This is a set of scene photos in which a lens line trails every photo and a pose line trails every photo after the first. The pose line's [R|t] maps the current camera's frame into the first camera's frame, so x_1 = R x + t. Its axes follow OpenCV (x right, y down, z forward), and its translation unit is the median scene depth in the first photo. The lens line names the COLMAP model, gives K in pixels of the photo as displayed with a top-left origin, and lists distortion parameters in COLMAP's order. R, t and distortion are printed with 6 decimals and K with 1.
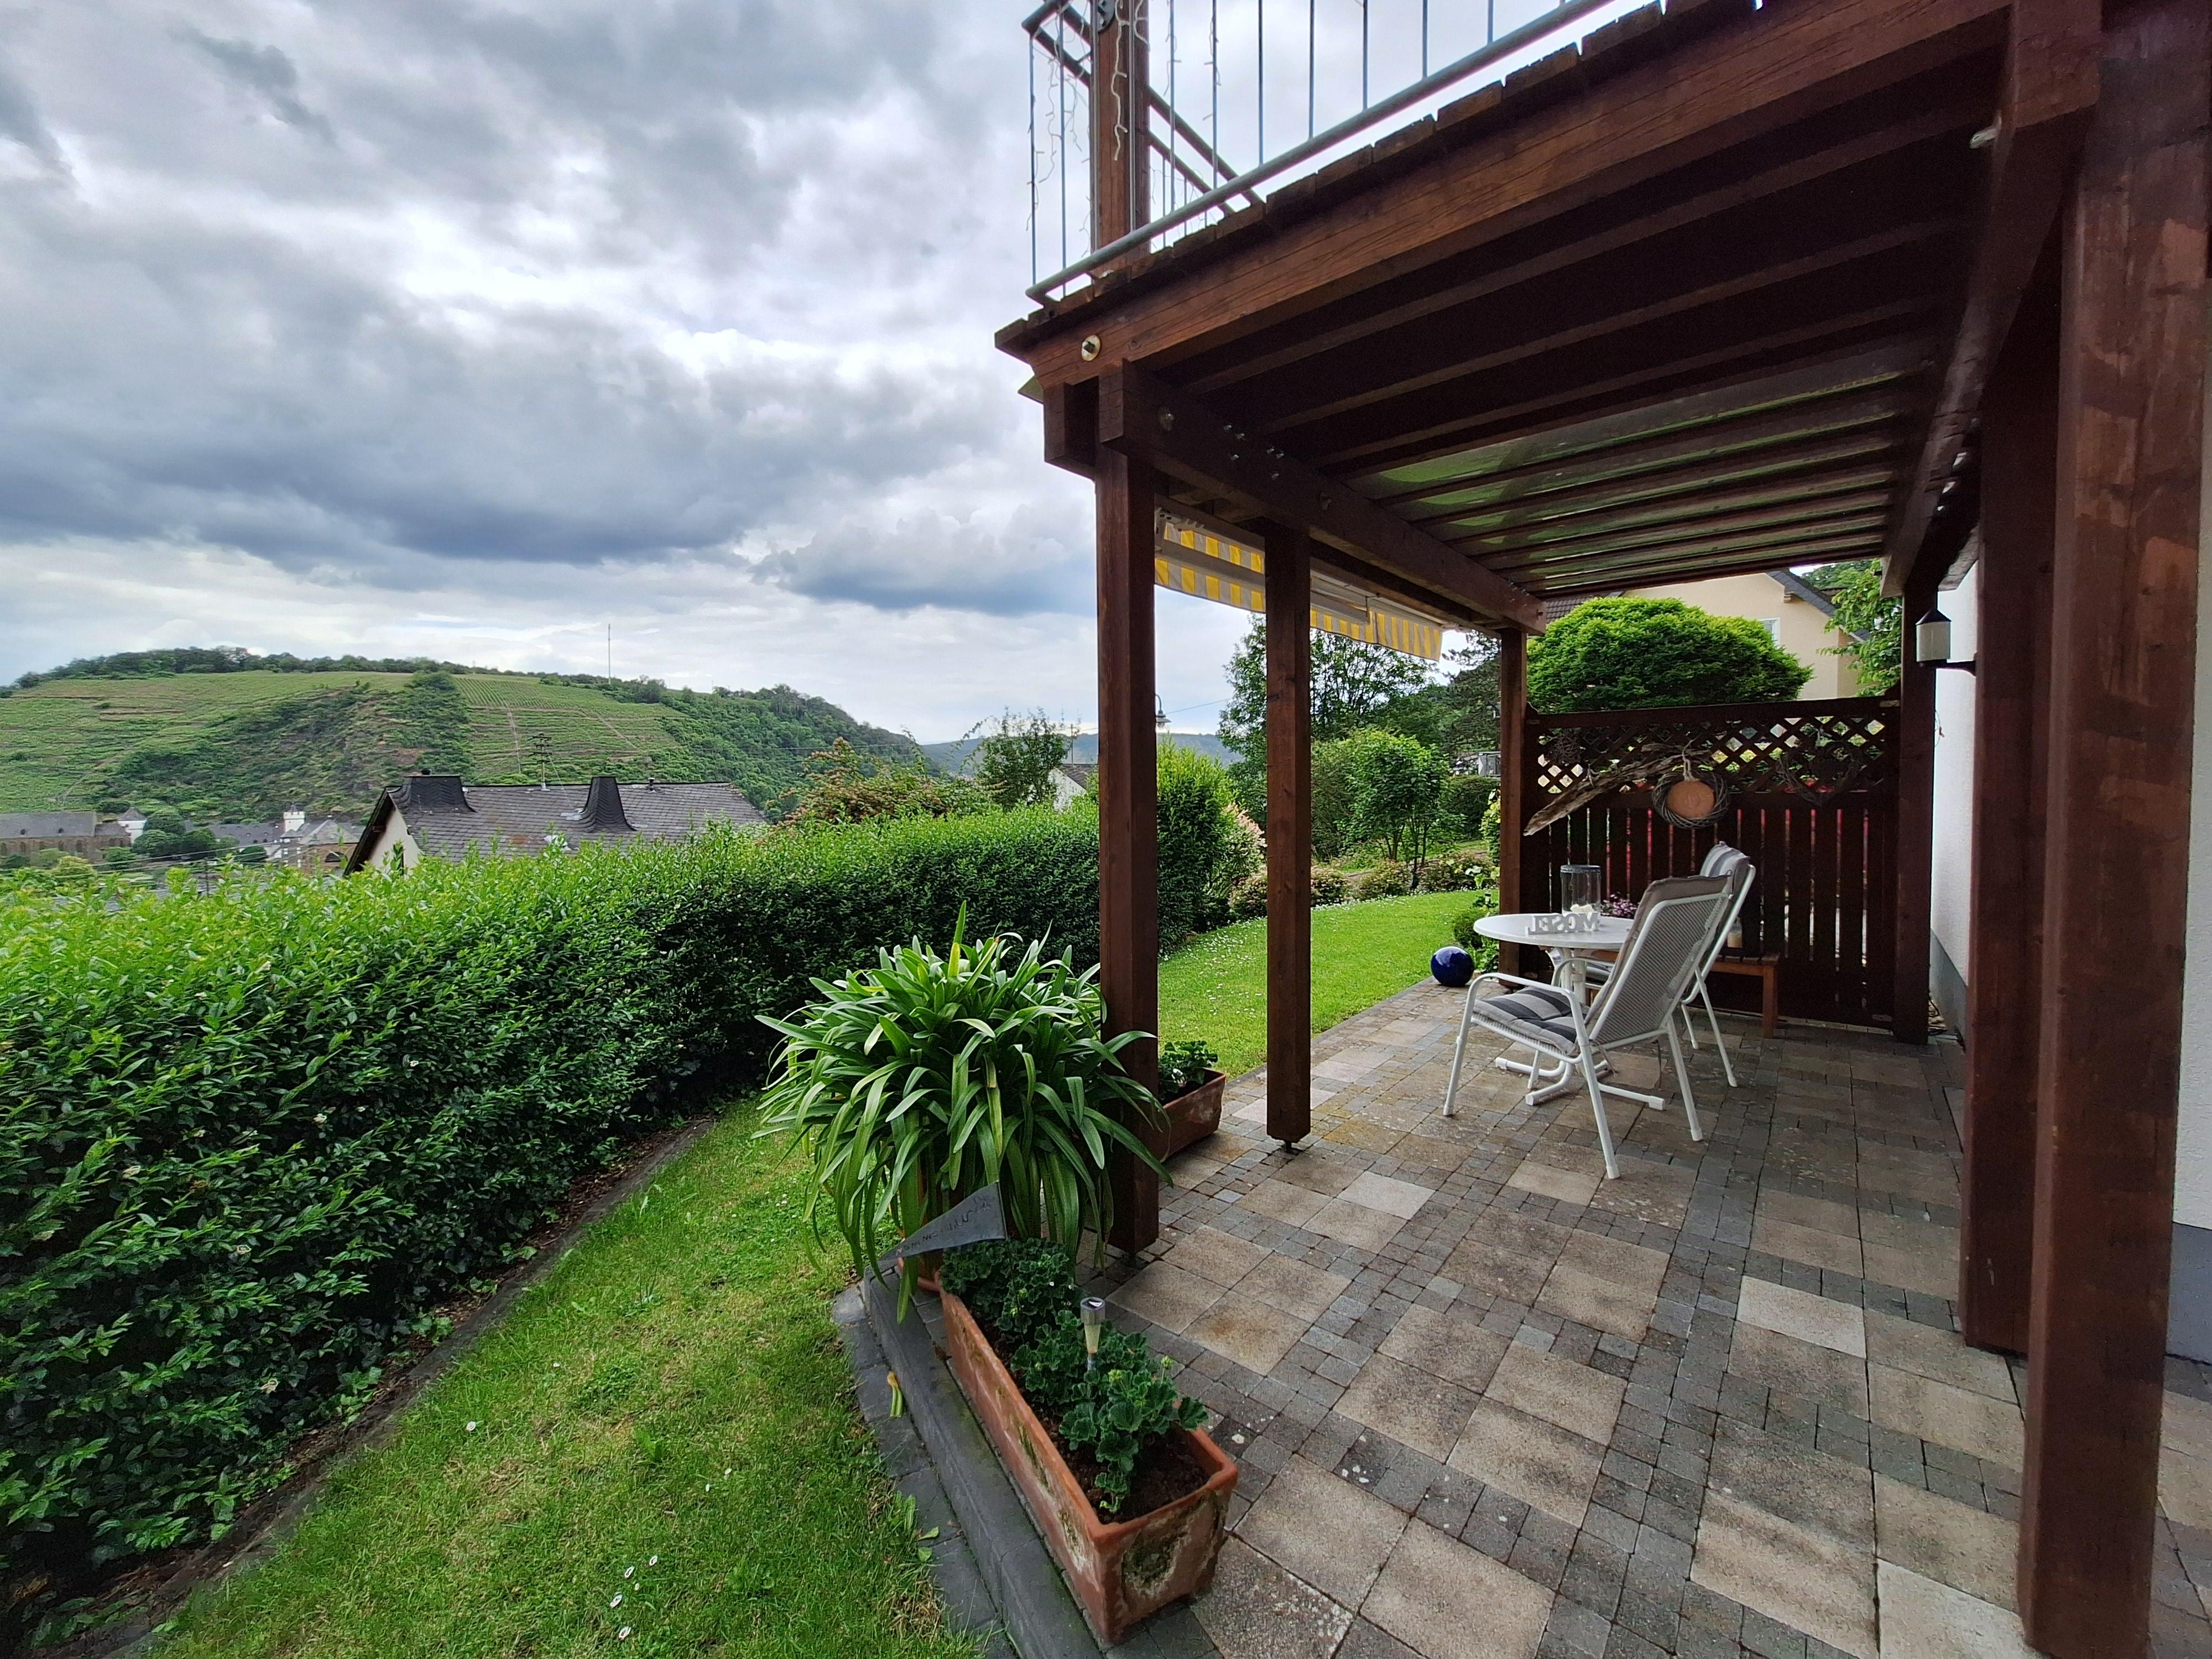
lens RADIAL K [[876.8, 0, 1094.2], [0, 876.8, 814.9], [0, 0, 1]] dist [-0.000151, 0.002813]
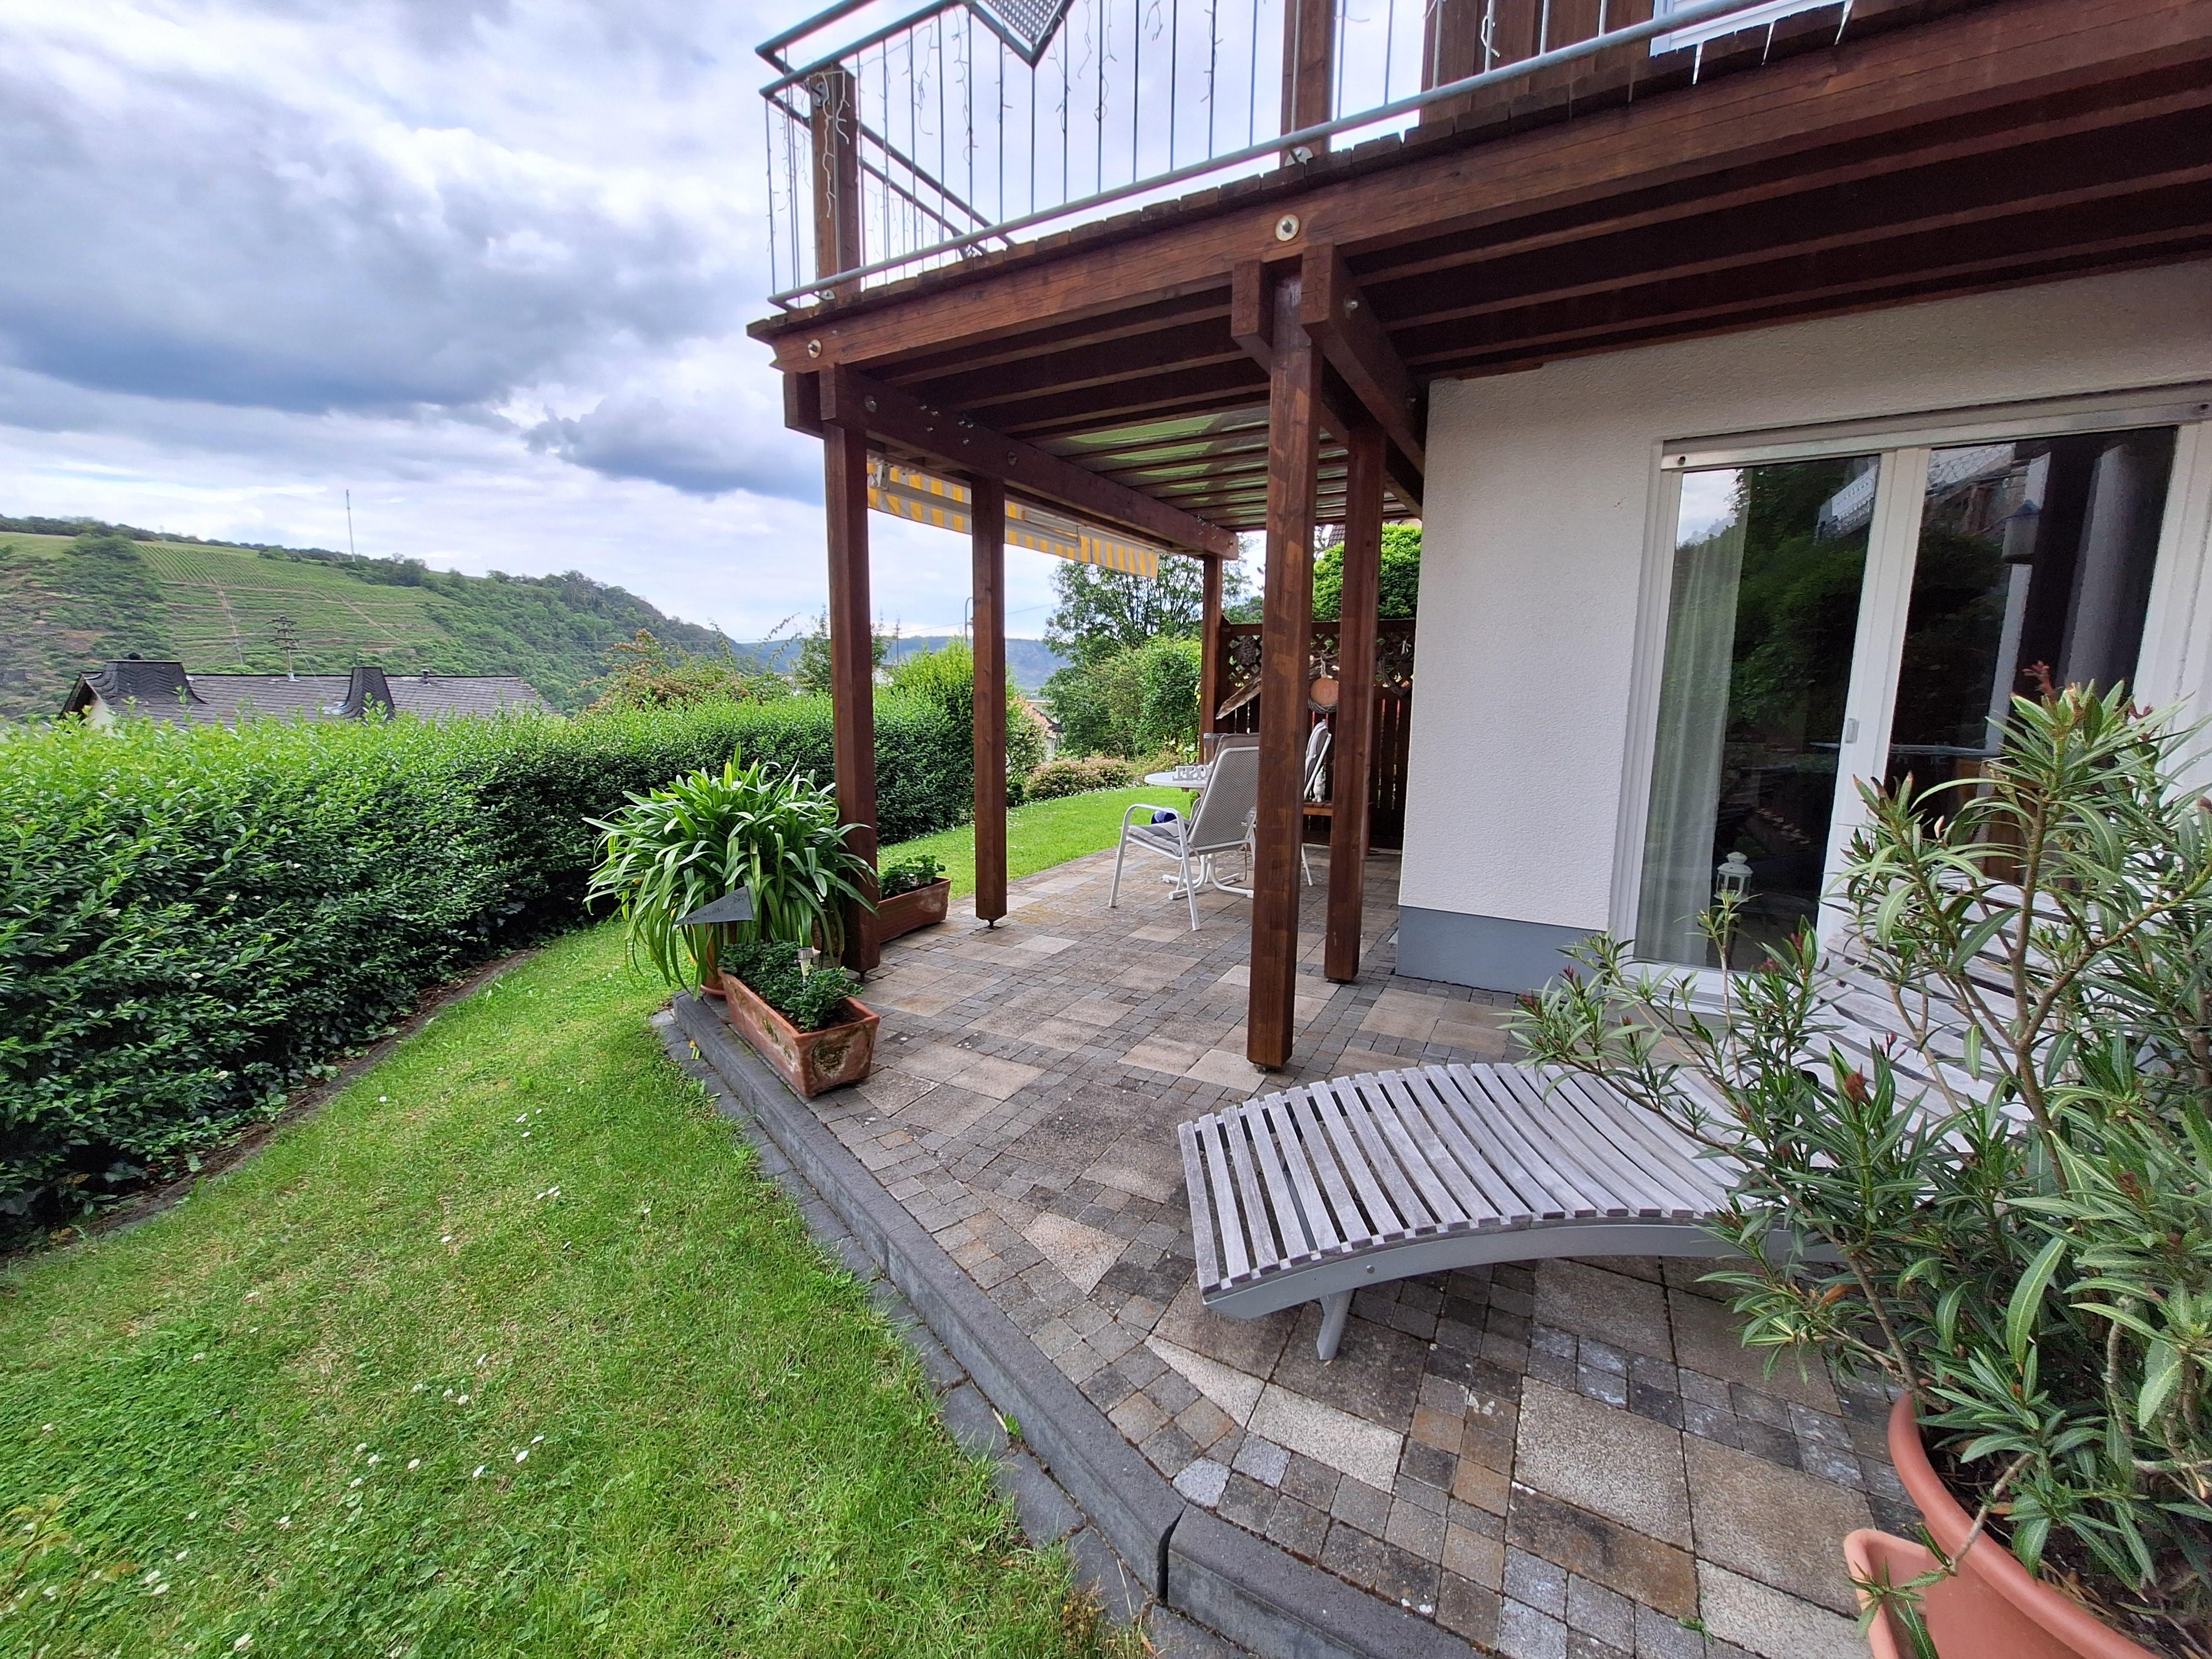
lens RADIAL K [[876.8, 0, 1094.2], [0, 876.8, 814.9], [0, 0, 1]] dist [-0.000151, 0.002813]
pose [[0.982851, -0.009187, 0.184173, 0.135797], [-0.010297, 0.994465, 0.104558, 0.054459], [-0.184114, -0.104661, 0.977317, -0.440822]]
